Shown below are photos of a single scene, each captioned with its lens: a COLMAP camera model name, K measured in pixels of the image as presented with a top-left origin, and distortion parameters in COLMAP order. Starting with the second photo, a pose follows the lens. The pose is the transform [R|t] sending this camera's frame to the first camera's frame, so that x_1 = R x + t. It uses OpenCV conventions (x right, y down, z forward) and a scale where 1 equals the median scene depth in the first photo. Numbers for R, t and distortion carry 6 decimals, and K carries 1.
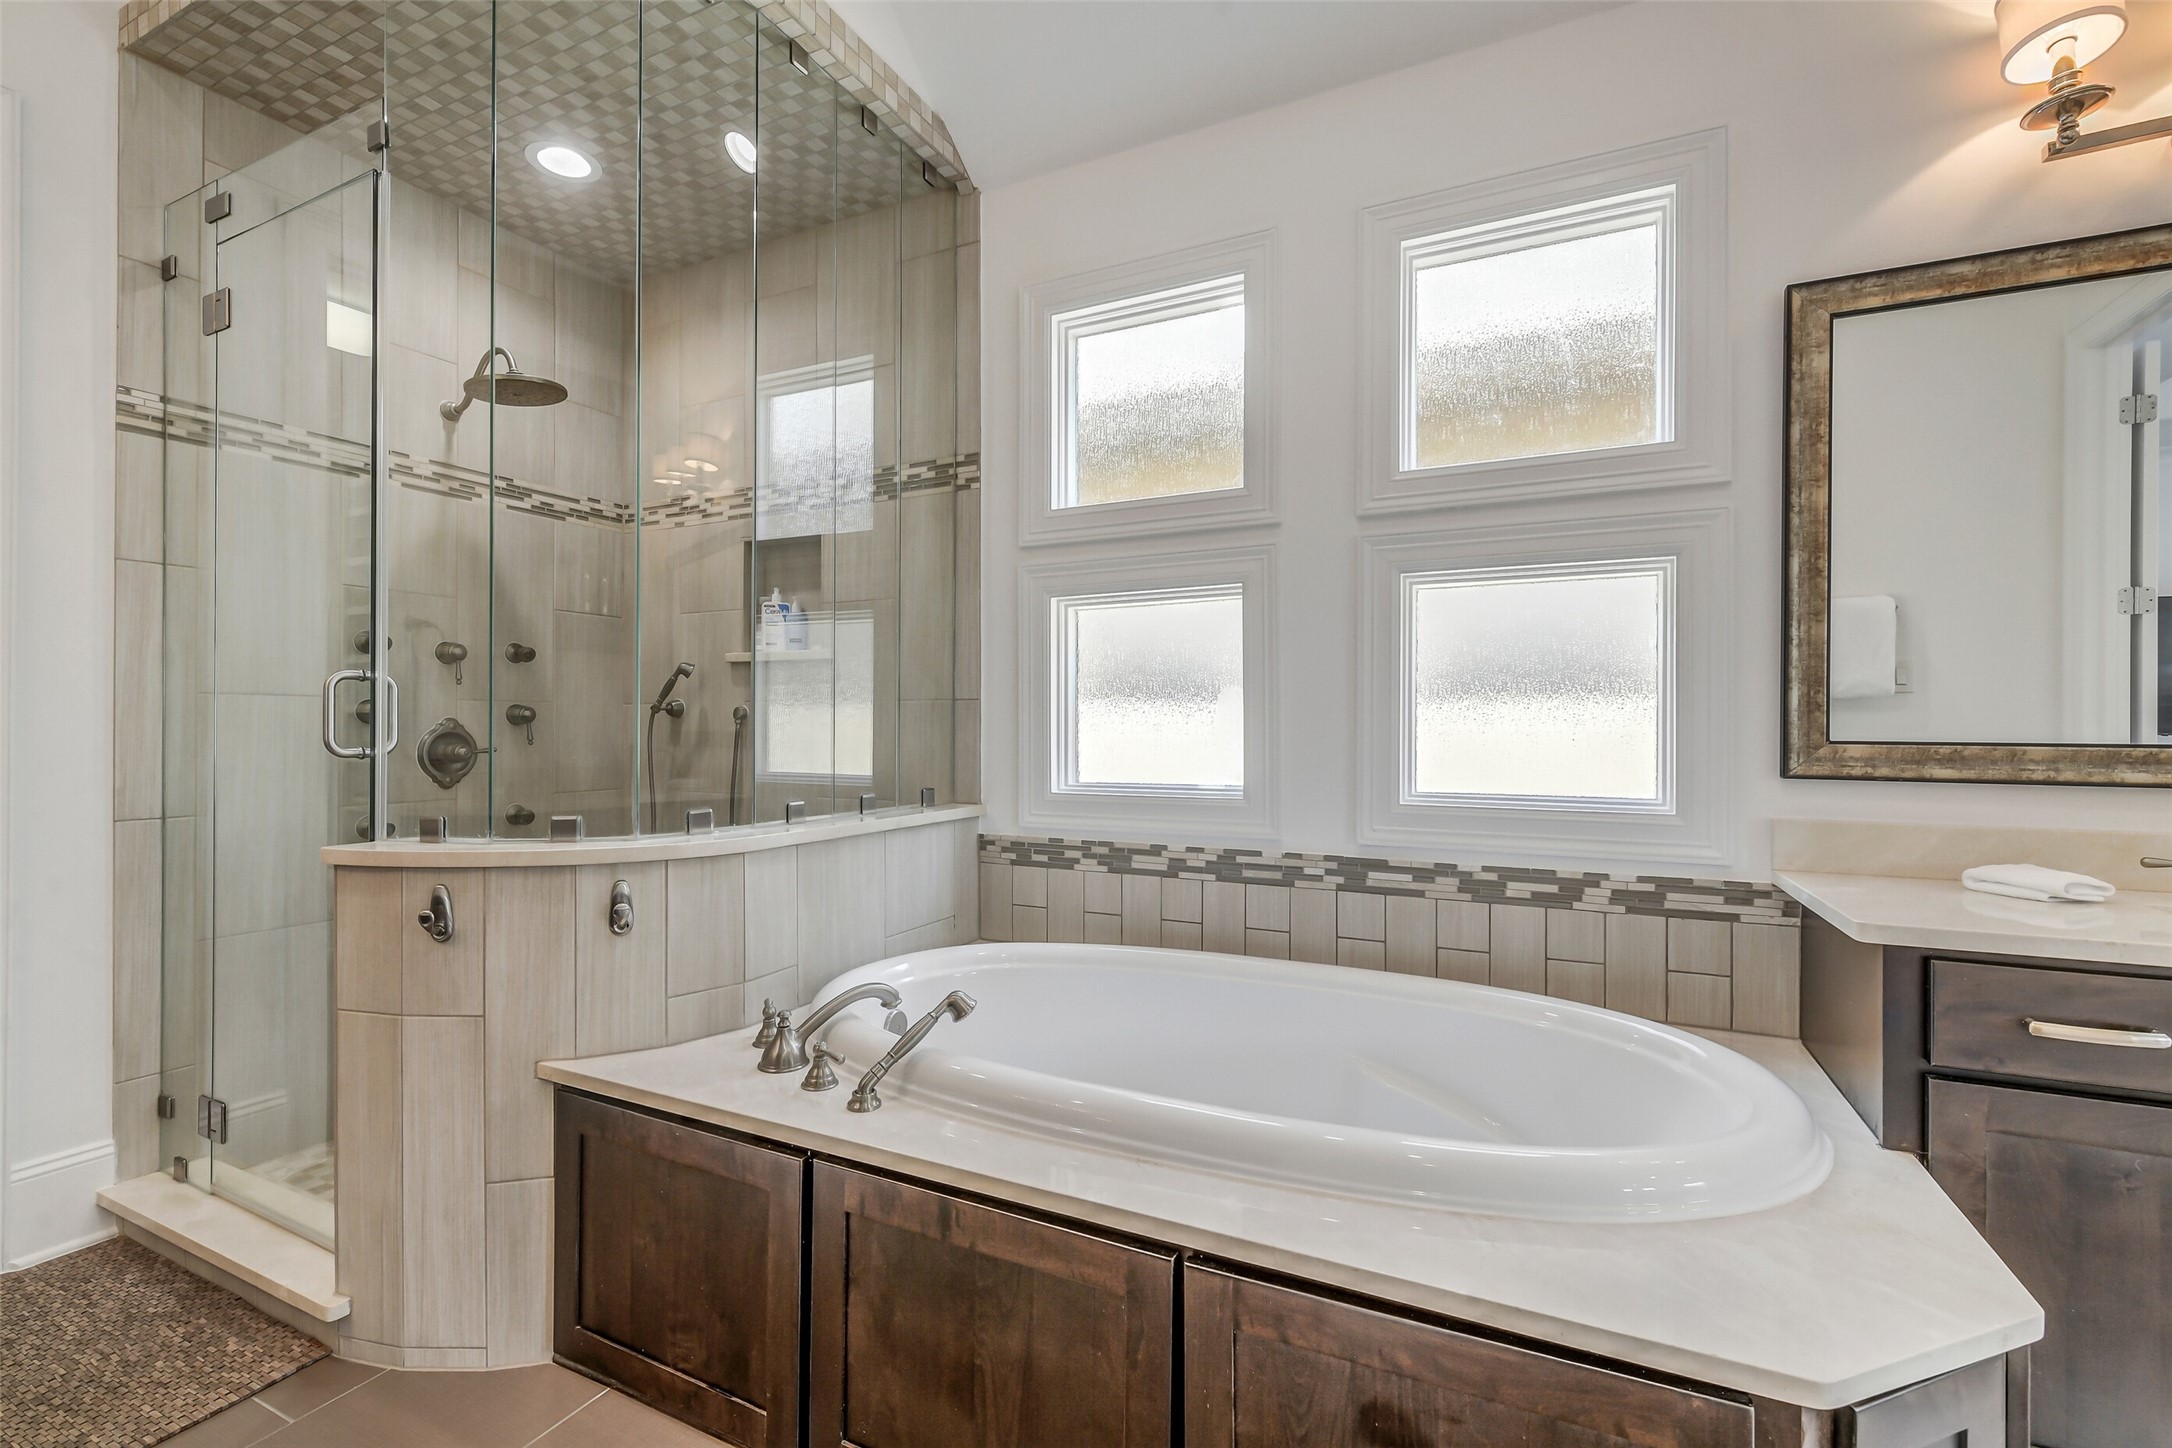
lens RADIAL K [[945.0, 0, 1087.9], [0, 945.0, 728.4], [0, 0, 1]] dist [0.002865, -0.002754]
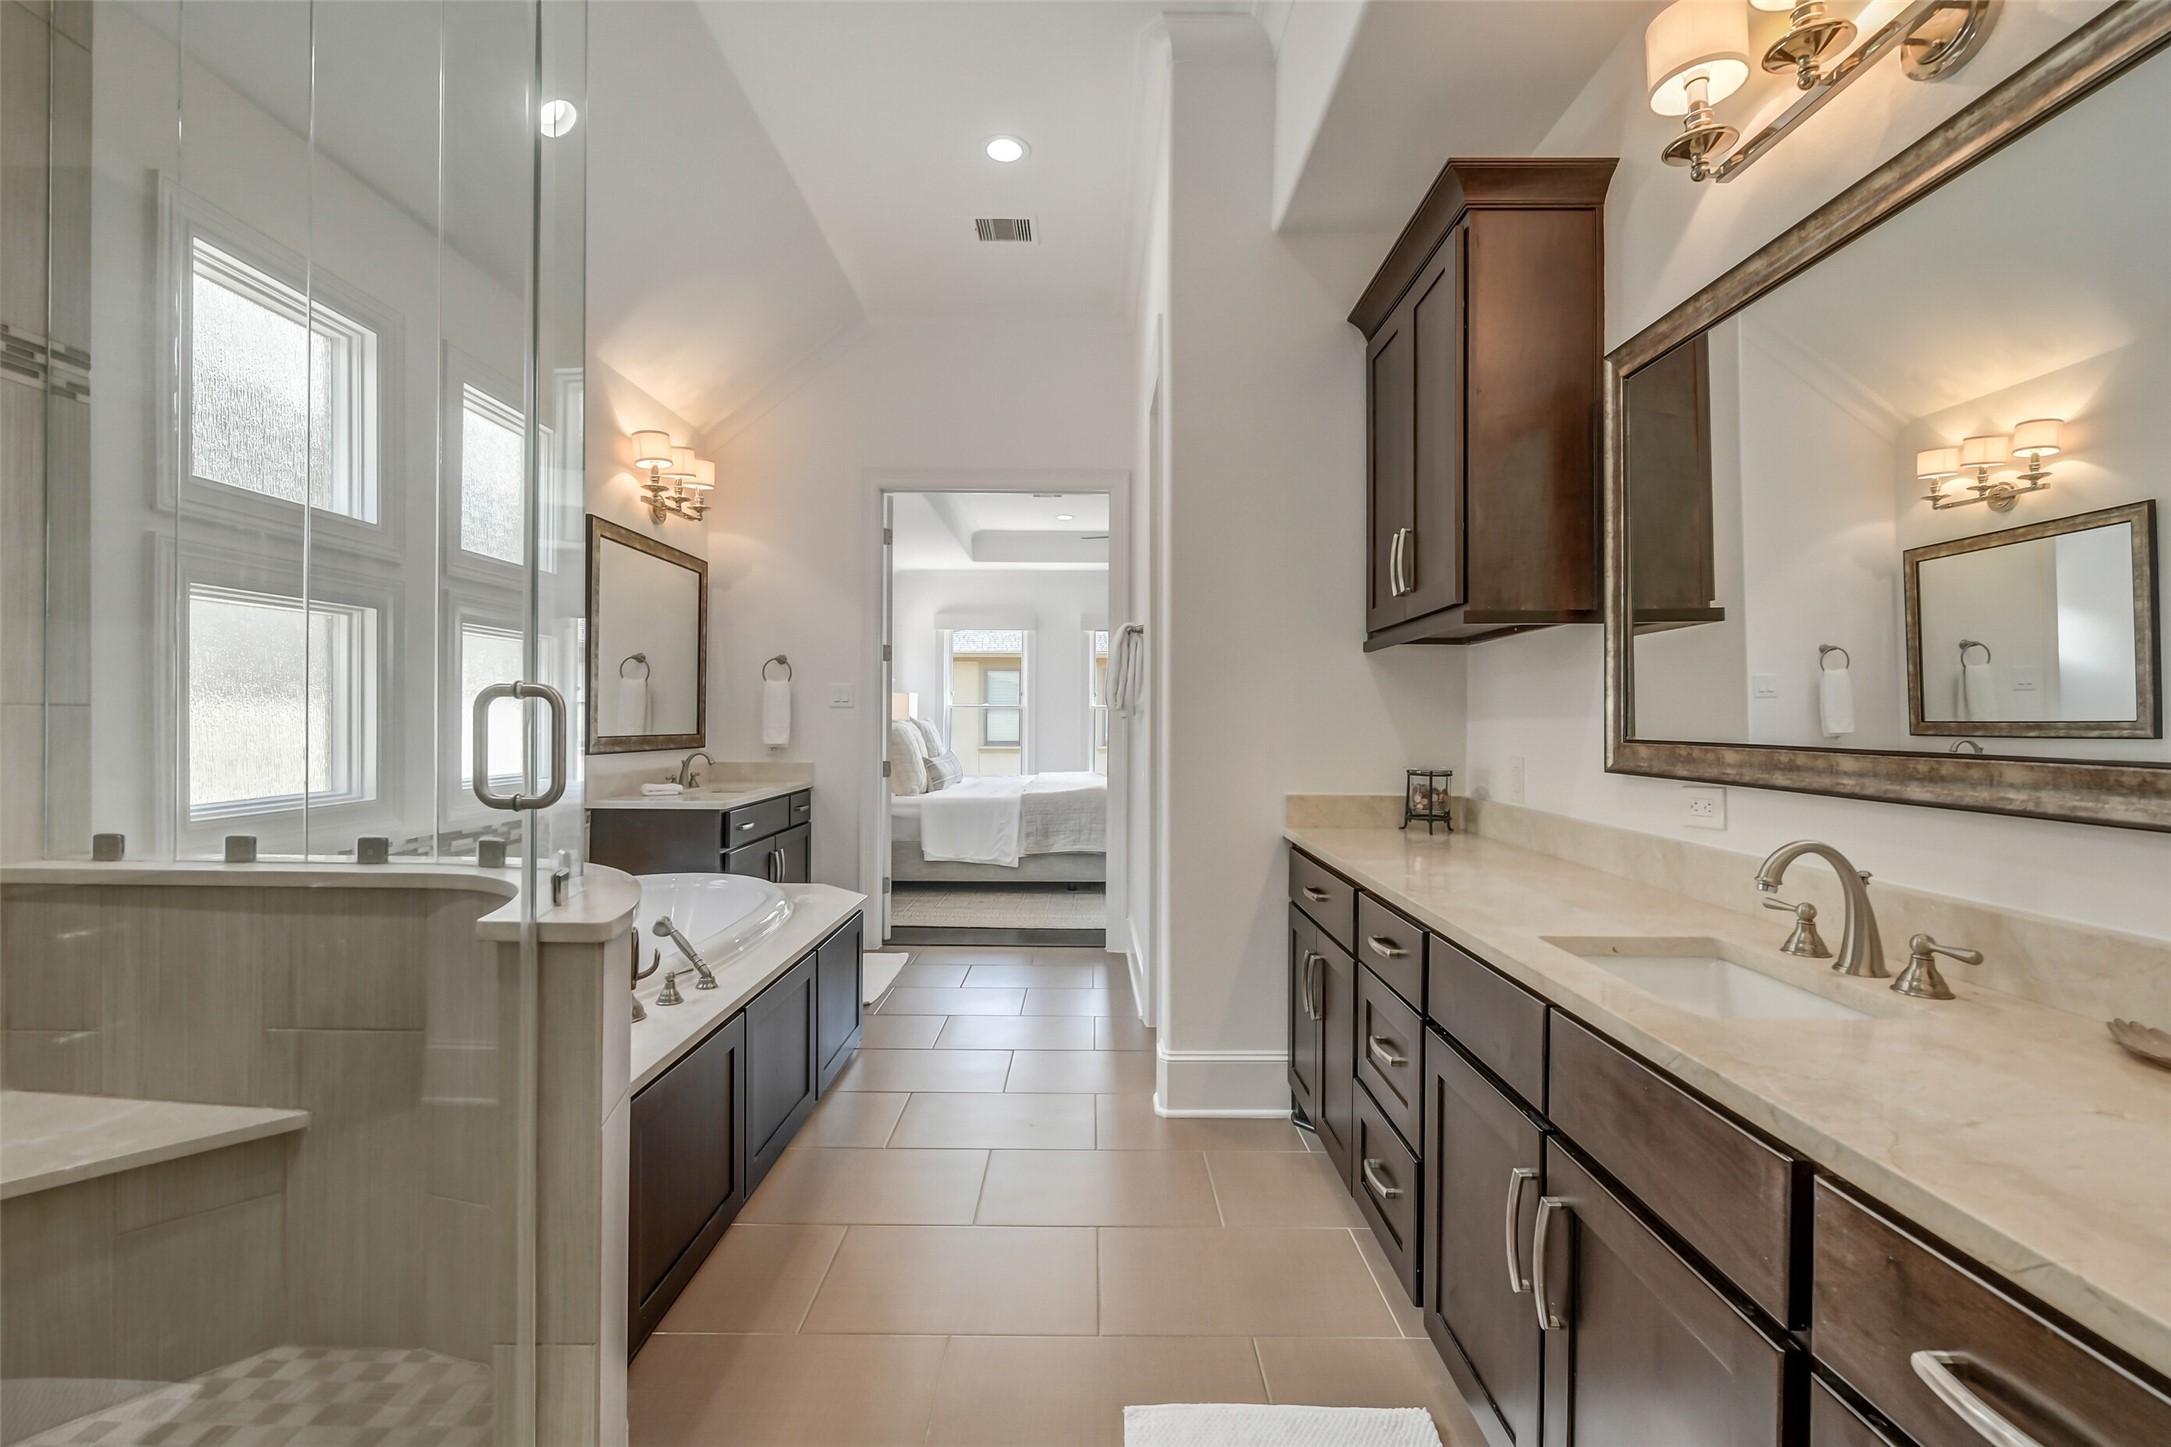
lens RADIAL K [[944.5, 0, 1083.4], [0, 944.5, 723.6], [0, 0, 1]] dist [0.002865, -0.002754]
pose [[-0.430995, -0.009704, 0.902302, -1.220159], [-0.003153, 0.999952, 0.009248, -0.029138], [-0.902349, 0.001141, -0.431005, 0.723995]]
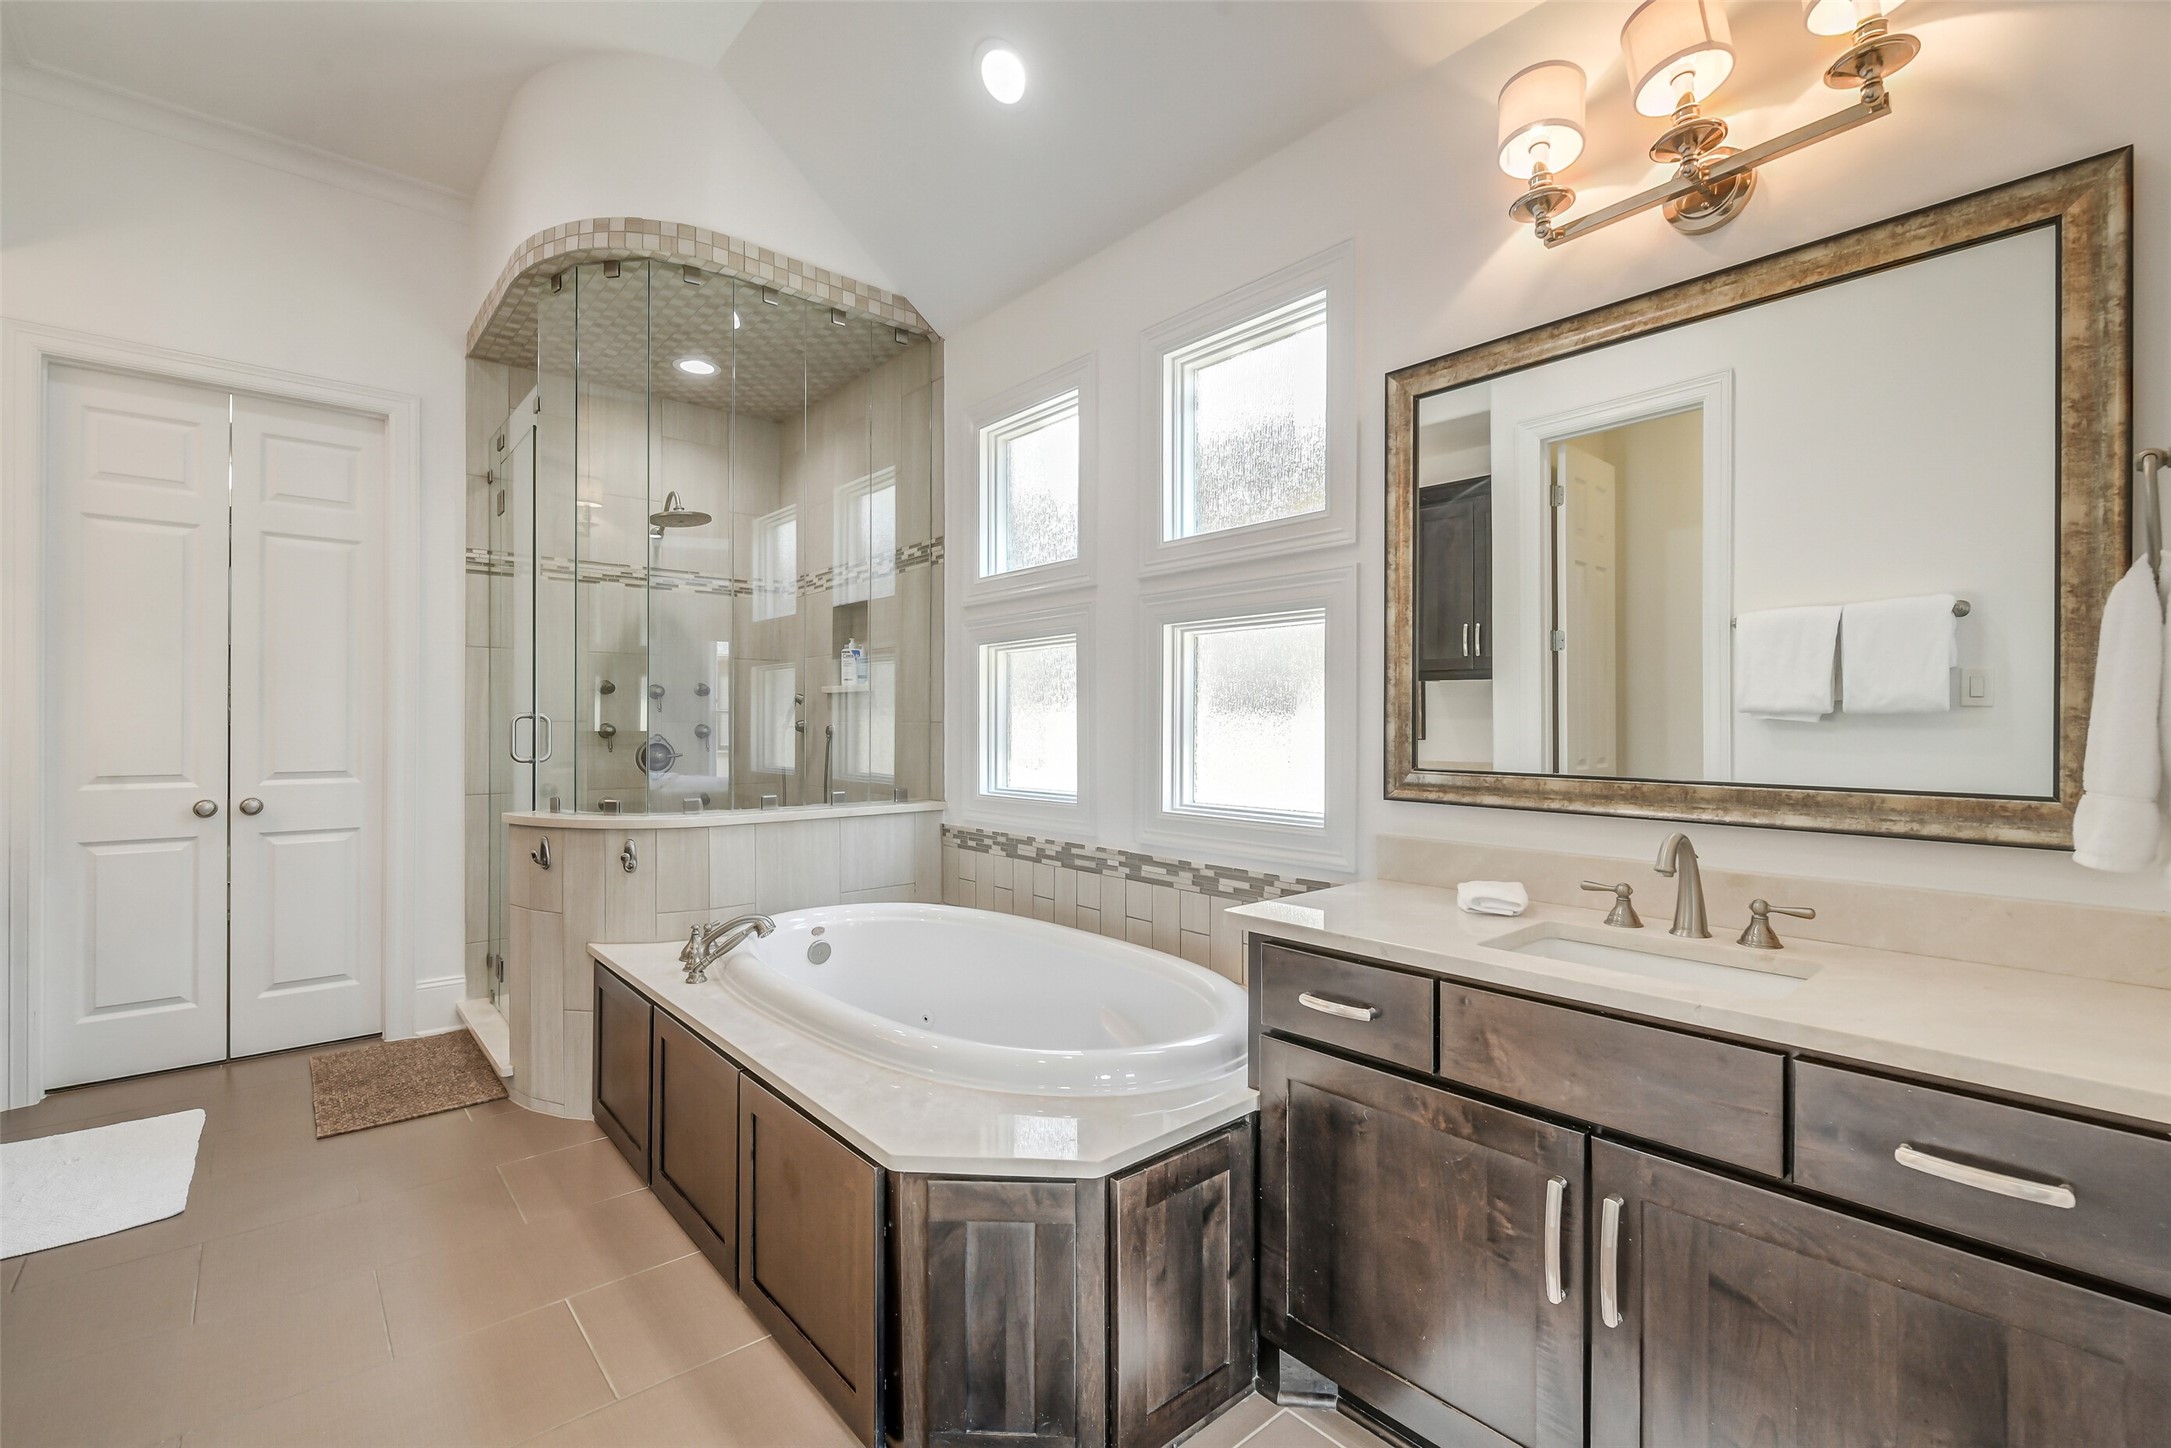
lens RADIAL K [[944.5, 0, 1093.5], [0, 944.5, 727.4], [0, 0, 1]] dist [0.002865, -0.002754]
pose [[0.921951, 0.001149, -0.387304, 0.675673], [-0.000115, 0.999996, 0.002694, -0.030701], [0.387305, -0.002439, 0.921948, -0.159752]]
